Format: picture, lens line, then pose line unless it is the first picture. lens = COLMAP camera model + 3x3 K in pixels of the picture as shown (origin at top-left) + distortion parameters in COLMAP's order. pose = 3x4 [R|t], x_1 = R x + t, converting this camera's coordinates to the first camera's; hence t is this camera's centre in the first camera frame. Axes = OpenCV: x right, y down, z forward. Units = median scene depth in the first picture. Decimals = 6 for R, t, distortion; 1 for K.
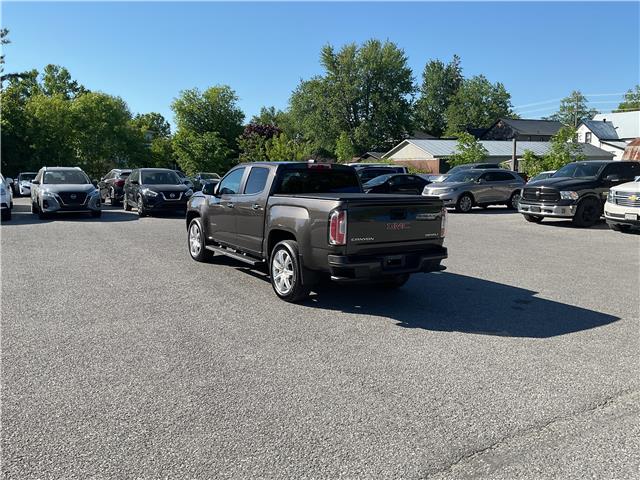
lens RADIAL K [[529.6, 0, 321.9], [0, 529.6, 242.2], [0, 0, 1]] dist [0.047377, -0.105264]
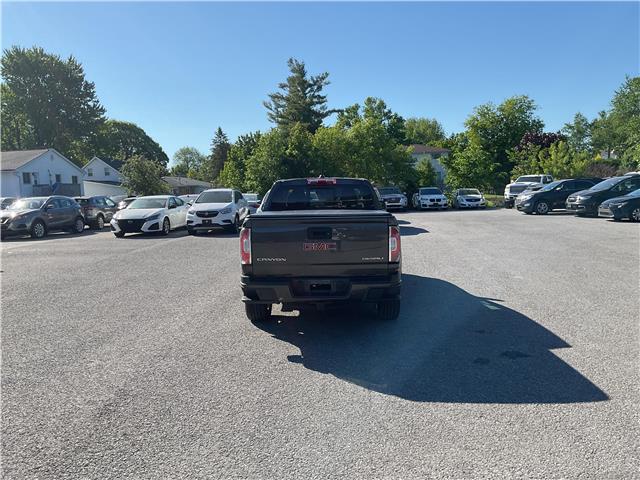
lens RADIAL K [[526.3, 0, 319.5], [0, 526.3, 235.8], [0, 0, 1]] dist [0.110457, -0.210603]
pose [[0.830102, 0.016014, -0.557382, 0.090788], [-0.039524, 0.998763, -0.030167, -0.003062], [0.556210, 0.047071, 0.829708, 0.037472]]
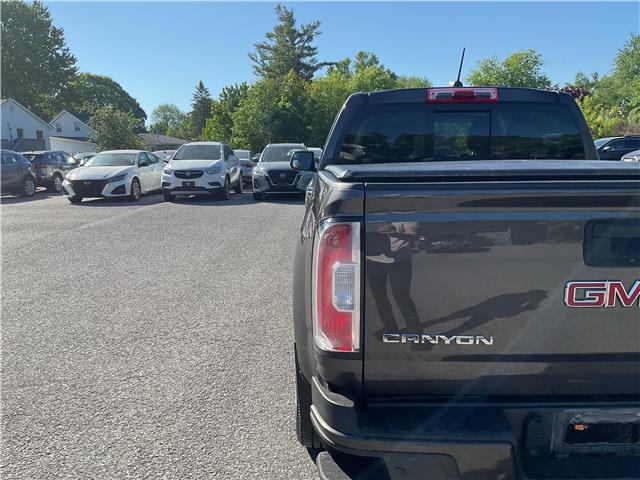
lens RADIAL K [[529.8, 0, 320.0], [0, 529.8, 240.0], [0, 0, 1]] dist [0.085426, -0.155806]
pose [[0.847178, 0.063731, -0.527473, 0.021733], [-0.046270, 0.997858, 0.046251, -0.008300], [0.529291, -0.014777, 0.848312, 0.103910]]
